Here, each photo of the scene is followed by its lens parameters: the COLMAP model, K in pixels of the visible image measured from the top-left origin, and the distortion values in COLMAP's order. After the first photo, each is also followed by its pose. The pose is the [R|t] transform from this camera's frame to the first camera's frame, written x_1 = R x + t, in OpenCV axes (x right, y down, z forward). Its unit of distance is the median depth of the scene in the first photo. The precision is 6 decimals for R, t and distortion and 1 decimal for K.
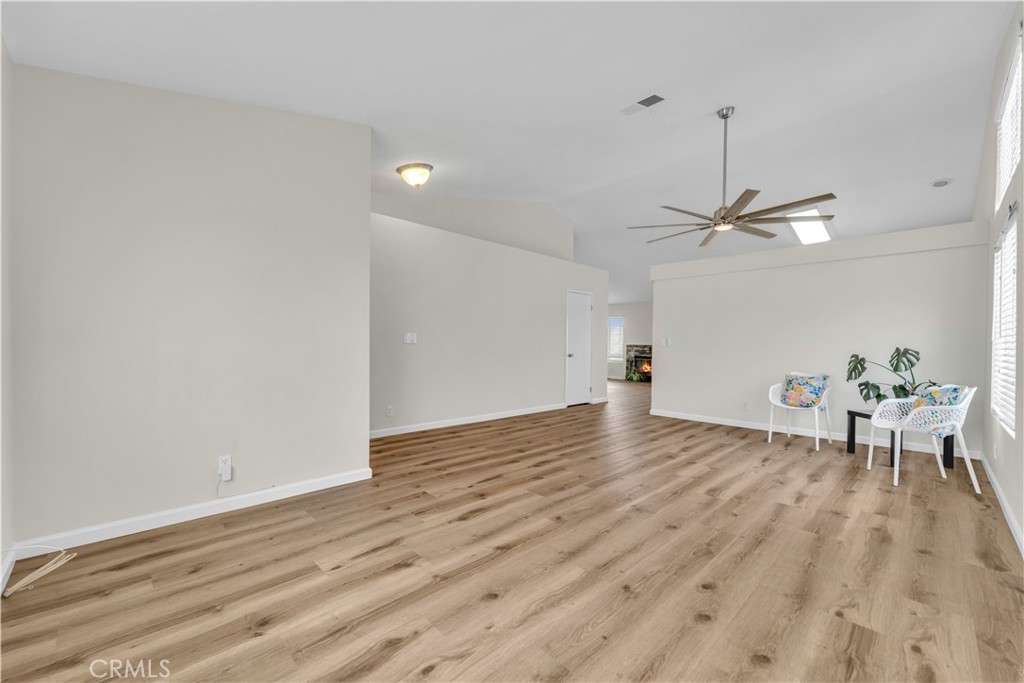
lens RADIAL K [[409.4, 0, 512.7], [0, 409.4, 341.0], [0, 0, 1]] dist [0.002064, -0.000001]
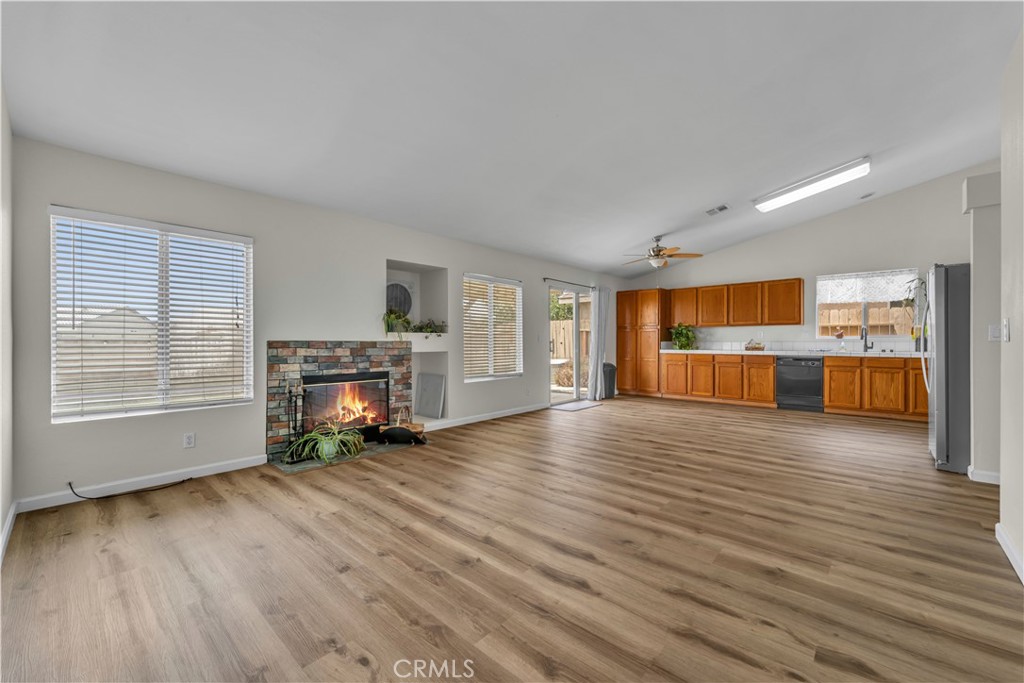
lens RADIAL K [[409.4, 0, 512.7], [0, 409.4, 341.0], [0, 0, 1]] dist [0.002064, -0.000001]
pose [[-0.052441, -0.011491, 0.998558, -0.018043], [-0.002786, 0.999932, 0.011360, 0.005845], [-0.998620, -0.002186, -0.052469, 0.855547]]
